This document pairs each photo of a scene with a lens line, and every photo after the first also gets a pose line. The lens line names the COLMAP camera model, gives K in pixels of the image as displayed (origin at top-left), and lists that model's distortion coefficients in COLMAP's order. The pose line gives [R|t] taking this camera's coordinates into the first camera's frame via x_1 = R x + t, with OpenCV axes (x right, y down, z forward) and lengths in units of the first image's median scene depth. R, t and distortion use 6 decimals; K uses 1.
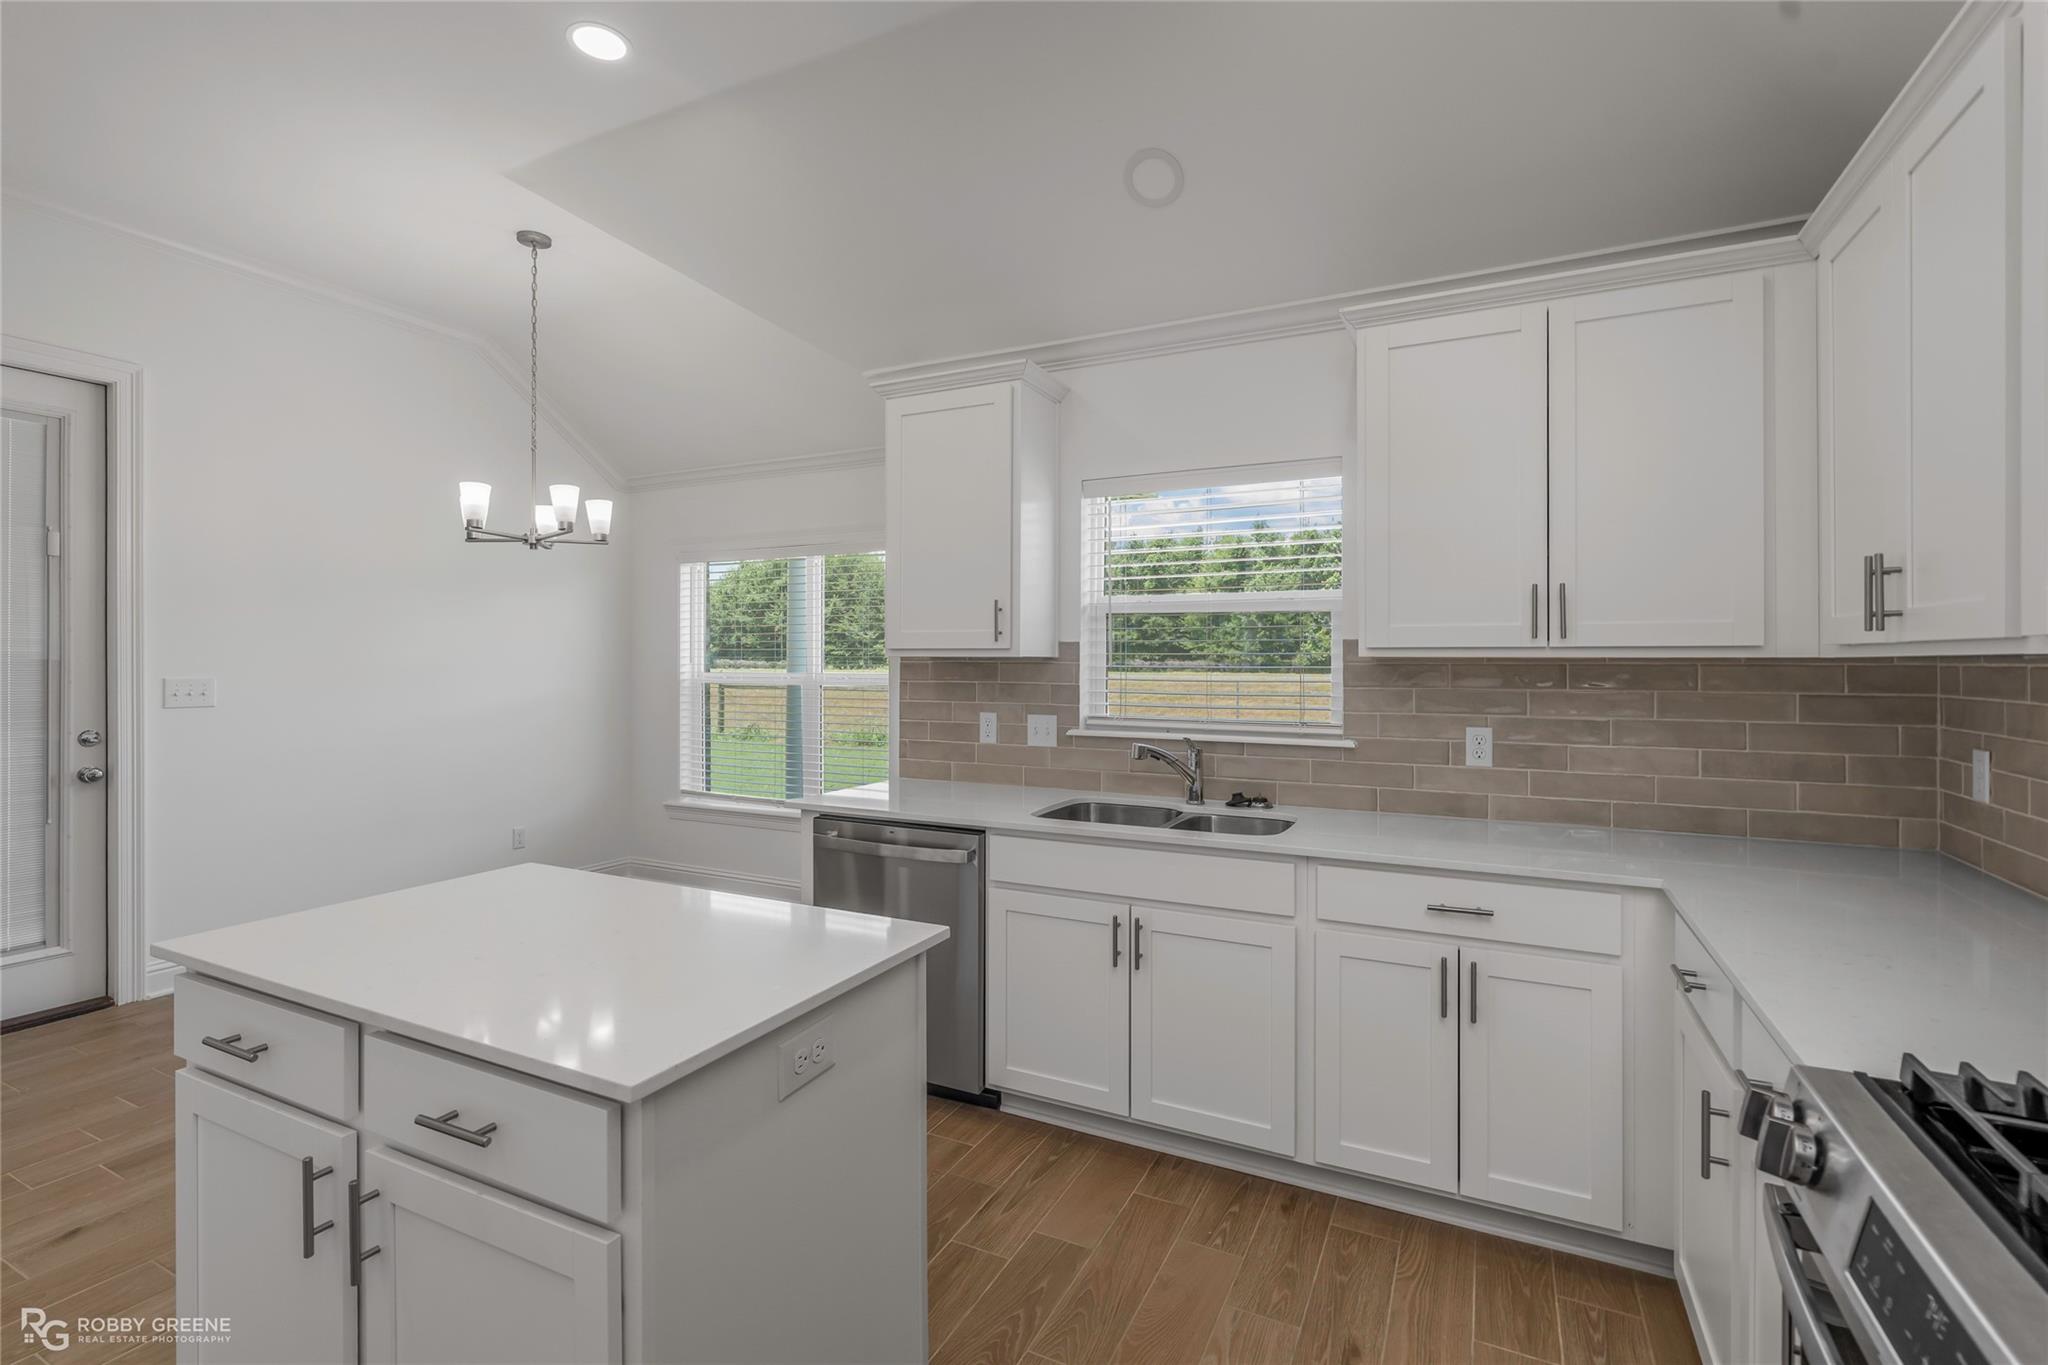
lens RADIAL K [[930.8, 0, 1018.1], [0, 930.8, 662.8], [0, 0, 1]] dist [-0.001003, 0.001064]
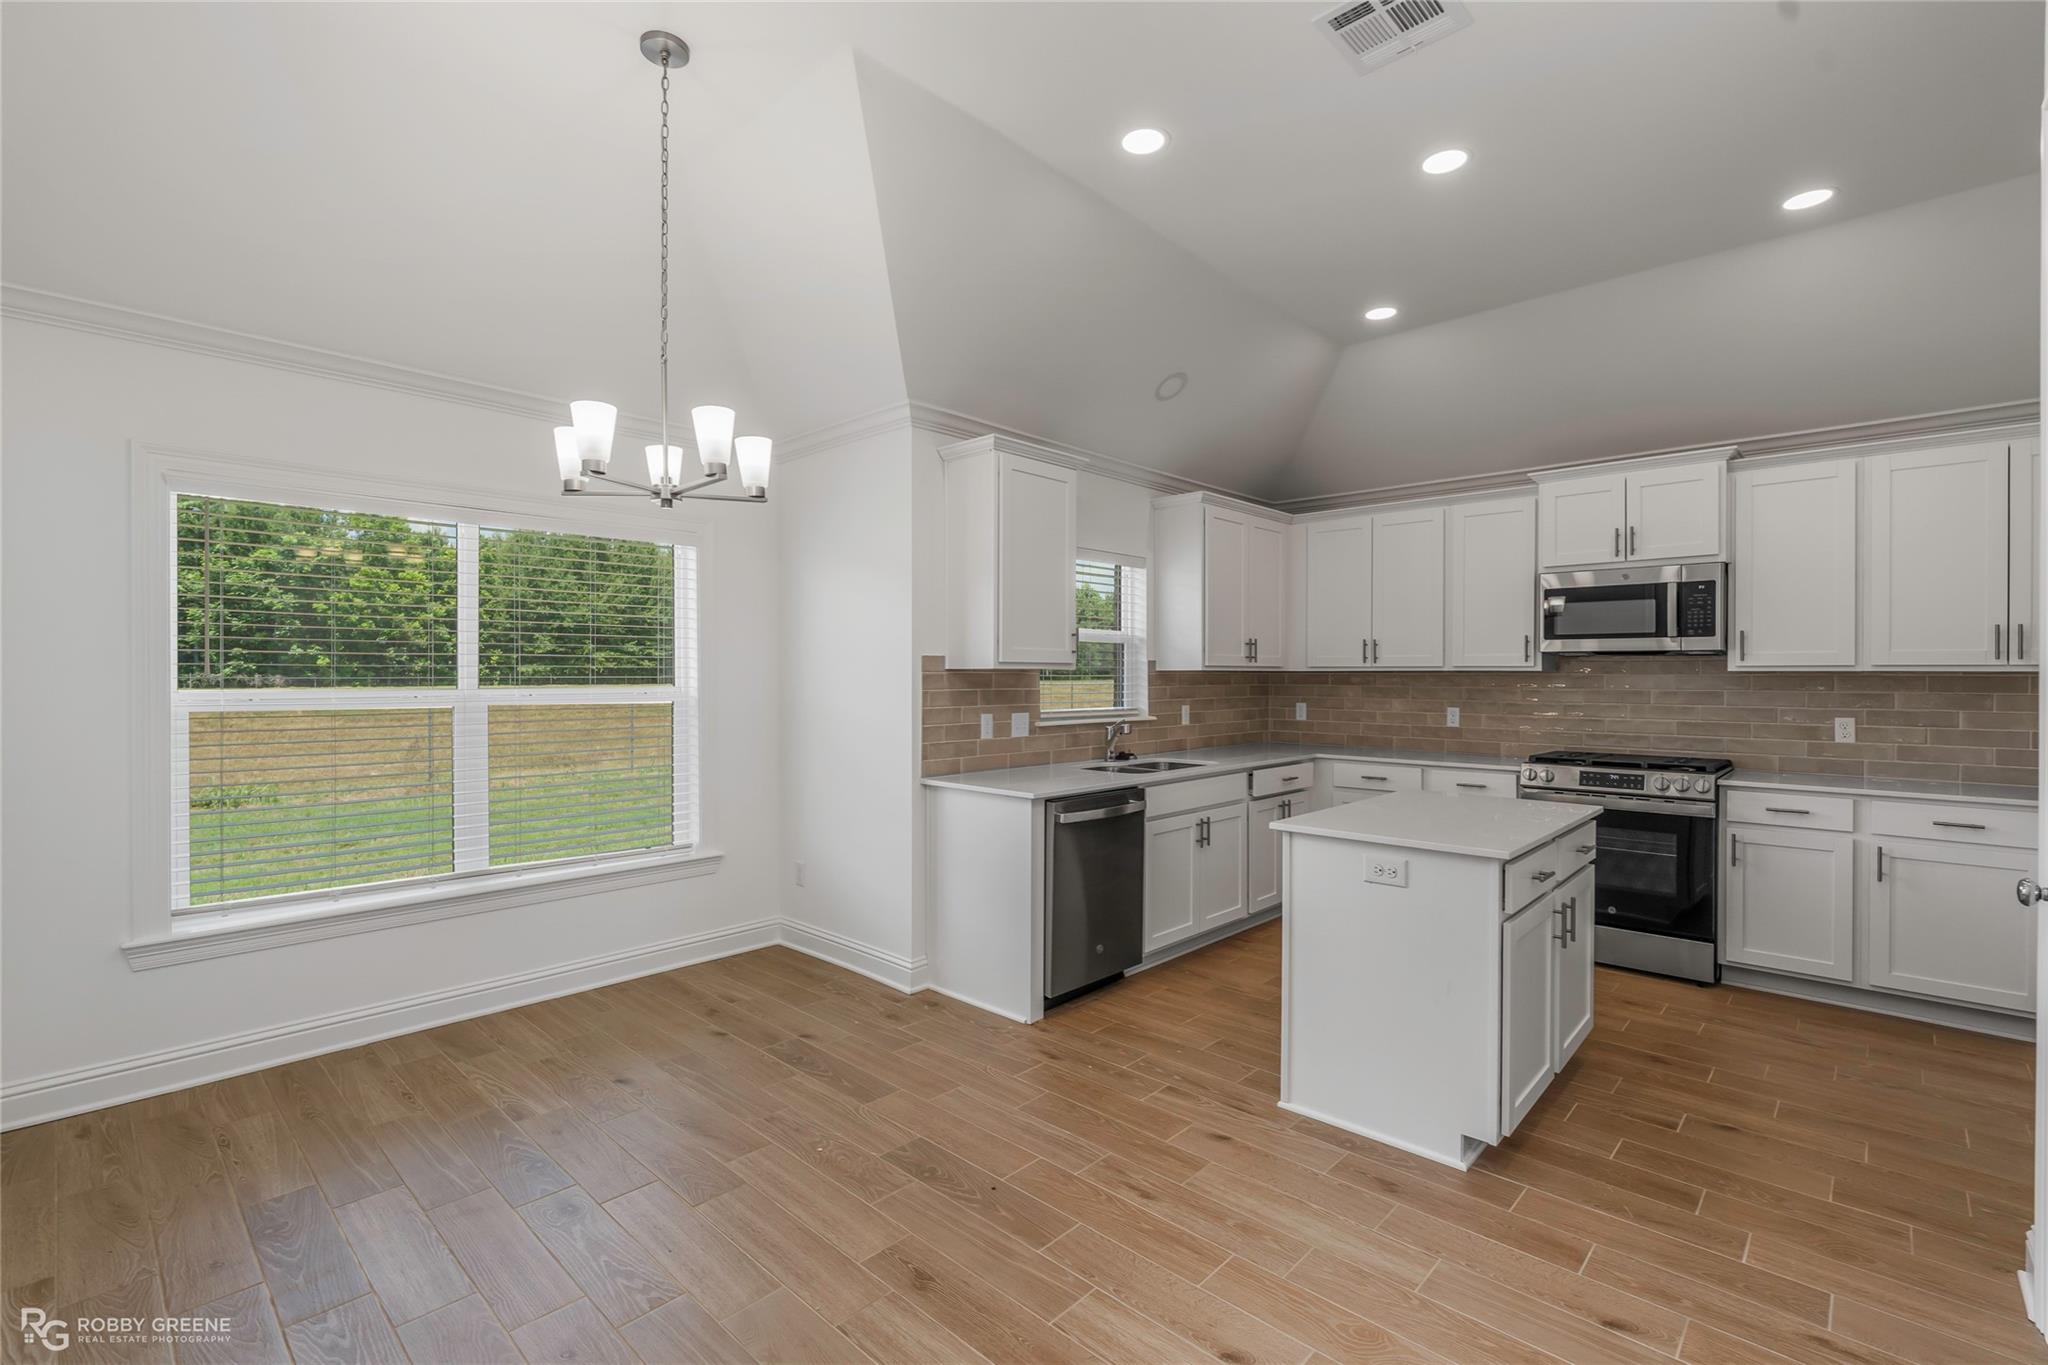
lens RADIAL K [[930.8, 0, 1018.3], [0, 930.8, 674.2], [0, 0, 1]] dist [-0.001003, 0.001064]
pose [[0.272890, -0.002322, 0.962043, -1.220099], [0.000504, 0.999997, 0.002270, -0.002322], [-0.962045, -0.000134, 0.272890, 0.625045]]
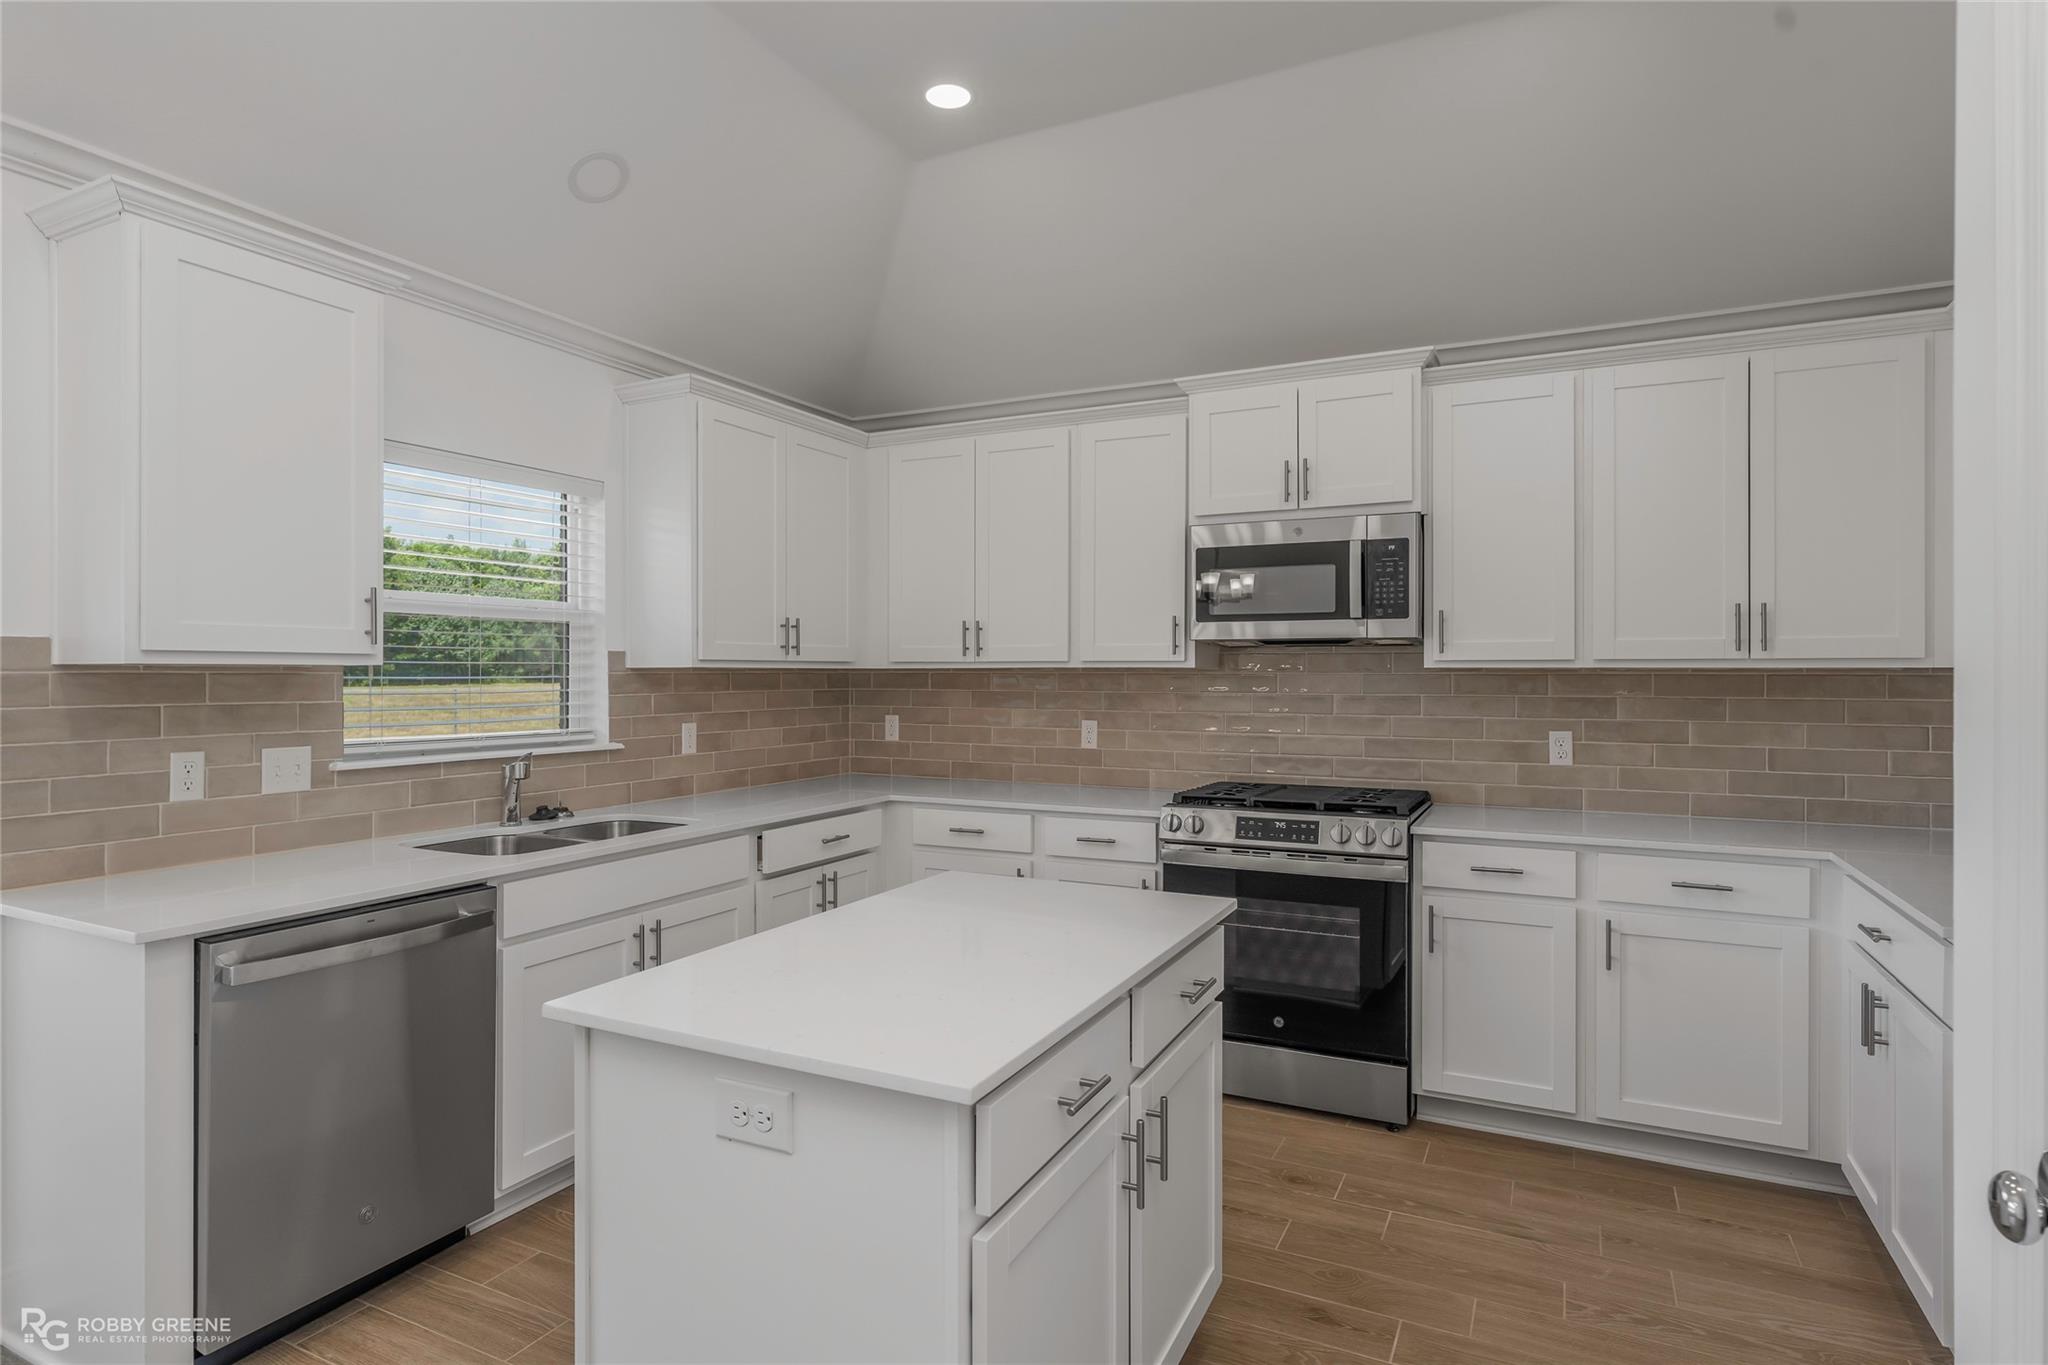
lens RADIAL K [[1093.1, 0, 1017.4], [0, 1093.1, 668.1], [0, 0, 1]] dist [-0.003526, 0.001495]
pose [[-0.008885, 0.001677, 0.999959, -0.786317], [0.001753, 0.999997, -0.001661, -0.001842], [-0.999959, 0.001738, -0.008888, 0.442560]]
